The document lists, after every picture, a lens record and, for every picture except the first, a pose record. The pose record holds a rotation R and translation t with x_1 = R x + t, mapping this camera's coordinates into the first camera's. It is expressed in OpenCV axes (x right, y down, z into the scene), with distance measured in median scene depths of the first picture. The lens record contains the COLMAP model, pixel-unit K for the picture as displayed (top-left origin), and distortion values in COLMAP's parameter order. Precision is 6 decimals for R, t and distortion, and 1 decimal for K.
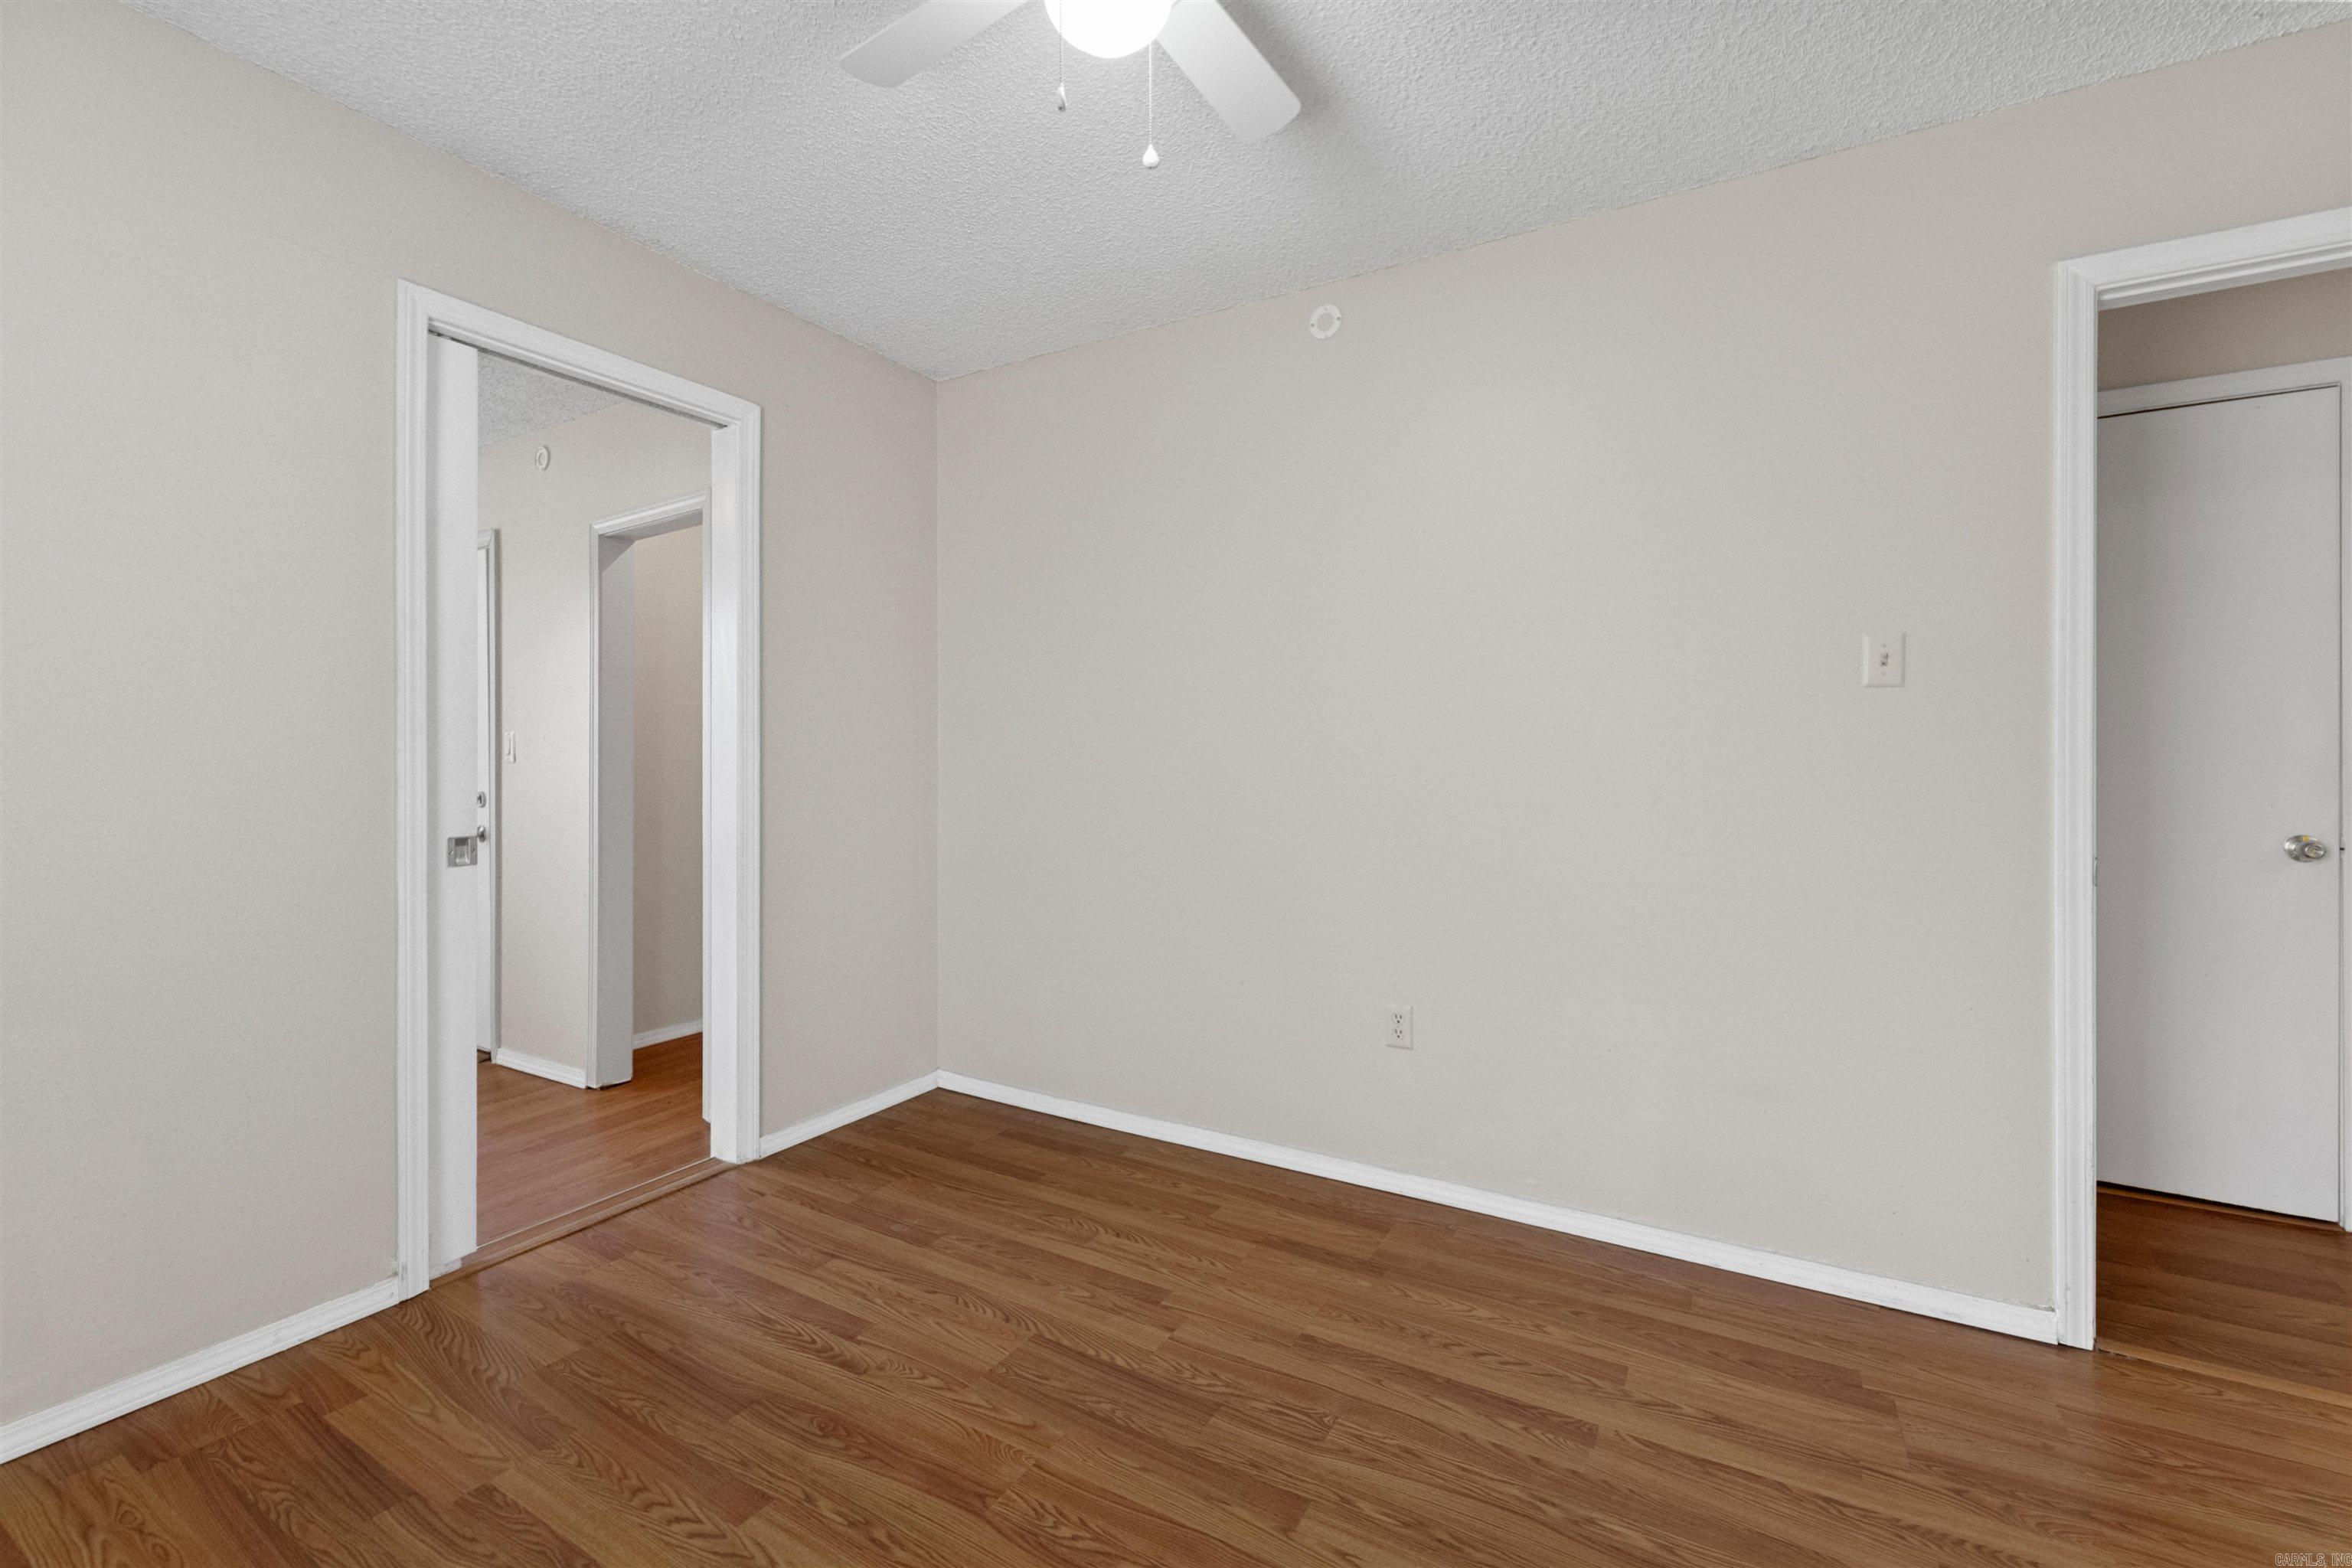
lens RADIAL K [[964.6, 0, 1170.8], [0, 964.6, 760.4], [0, 0, 1]] dist [0.008040, -0.004114]
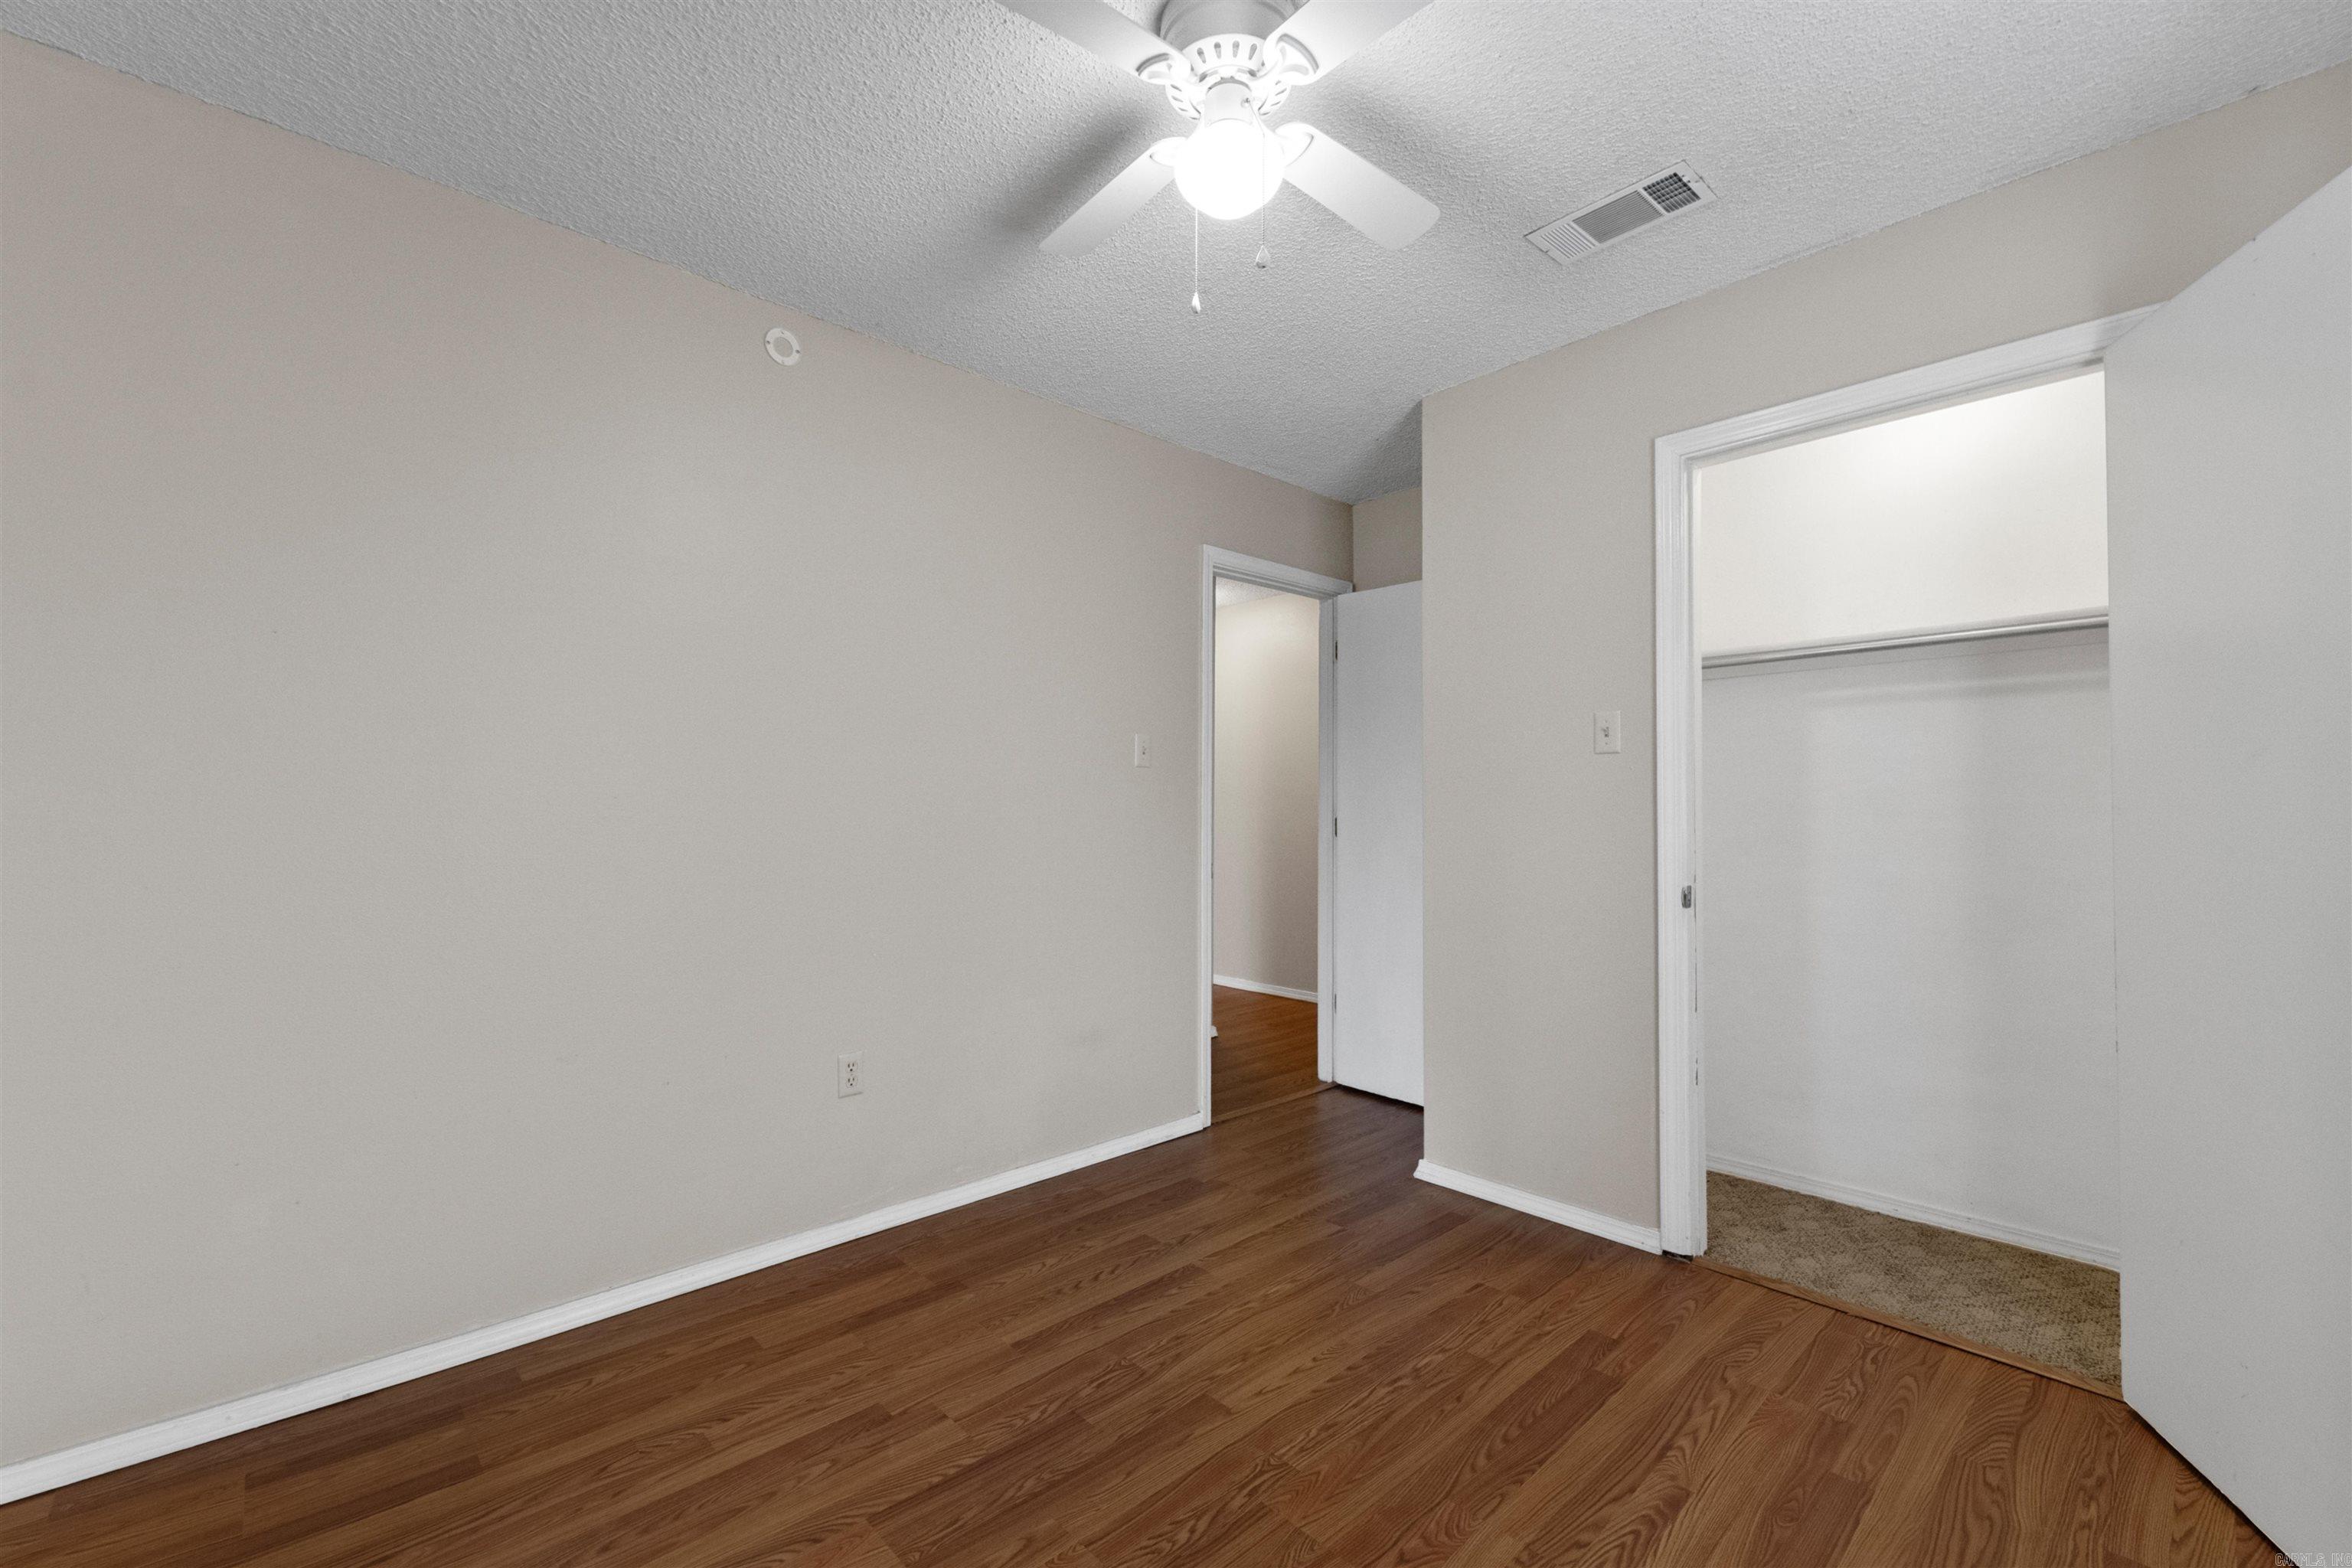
lens RADIAL K [[964.6, 0, 1142.0], [0, 964.6, 791.8], [0, 0, 1]] dist [0.008040, -0.004114]
pose [[0.311646, 0.016507, 0.950055, -0.840712], [-0.000966, 0.999854, -0.017056, -0.007069], [-0.950198, 0.004398, 0.311616, 0.512829]]
